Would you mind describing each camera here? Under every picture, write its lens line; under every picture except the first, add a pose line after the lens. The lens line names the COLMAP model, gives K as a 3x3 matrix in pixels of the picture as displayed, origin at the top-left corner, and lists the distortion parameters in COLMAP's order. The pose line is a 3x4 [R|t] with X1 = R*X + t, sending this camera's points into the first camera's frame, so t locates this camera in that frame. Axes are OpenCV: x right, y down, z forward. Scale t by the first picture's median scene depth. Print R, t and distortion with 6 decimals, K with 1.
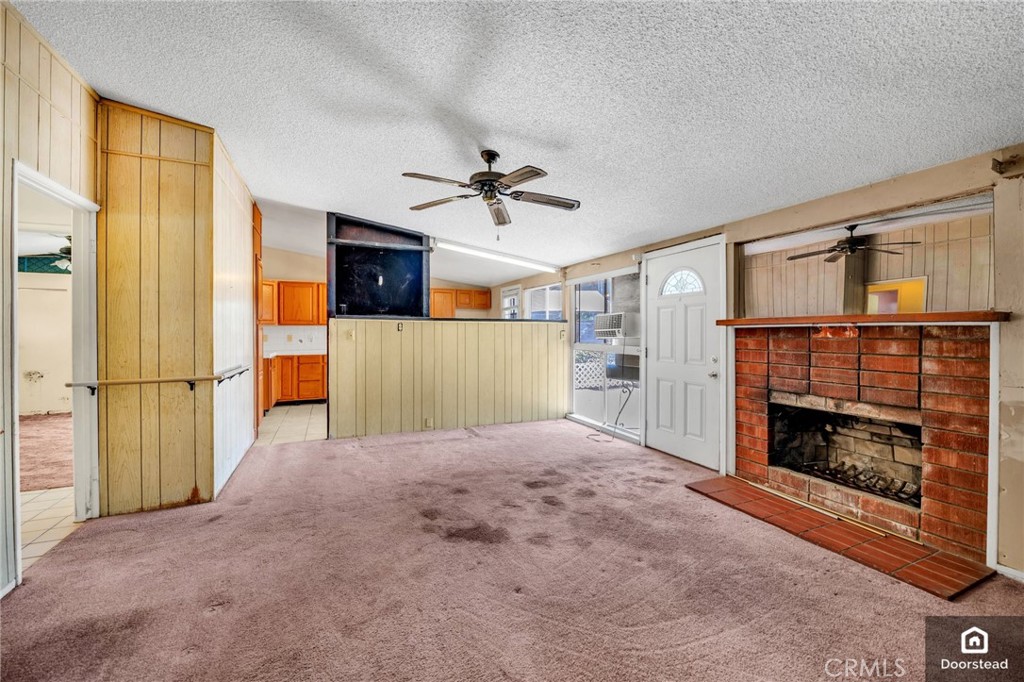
lens RADIAL K [[406.9, 0, 513.9], [0, 406.9, 337.8], [0, 0, 1]] dist [0.000148, 0.000009]
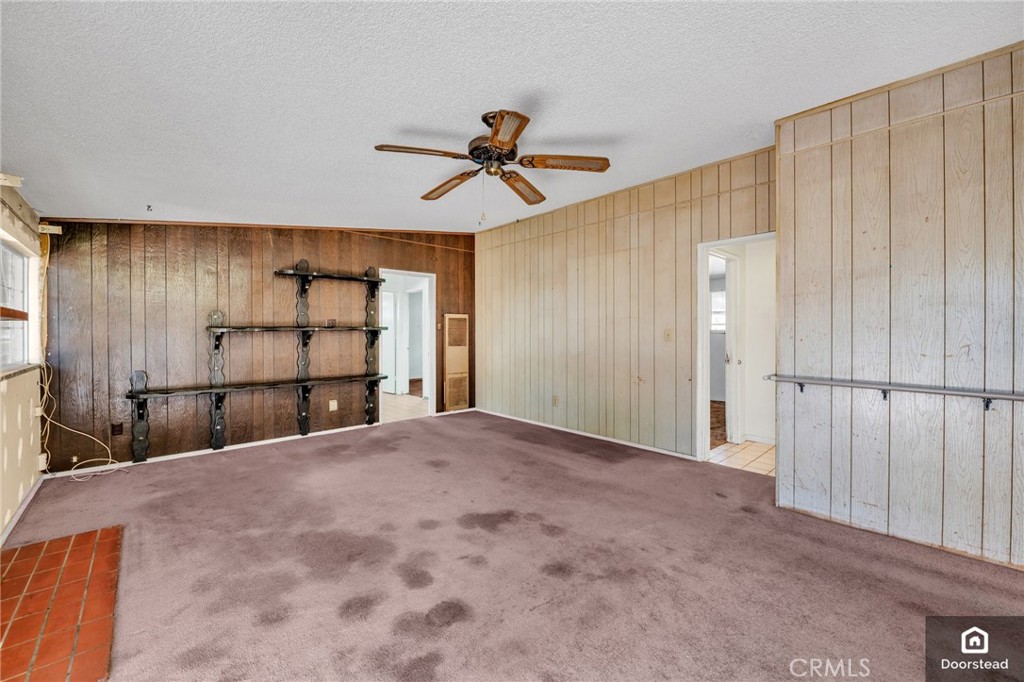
lens RADIAL K [[406.9, 0, 512.3], [0, 406.9, 335.6], [0, 0, 1]] dist [0.000148, 0.000009]
pose [[-0.950103, 0.003380, -0.311917, 0.140336], [-0.000824, 0.999911, 0.013347, -0.011745], [0.311934, 0.012938, -0.950016, 1.571293]]
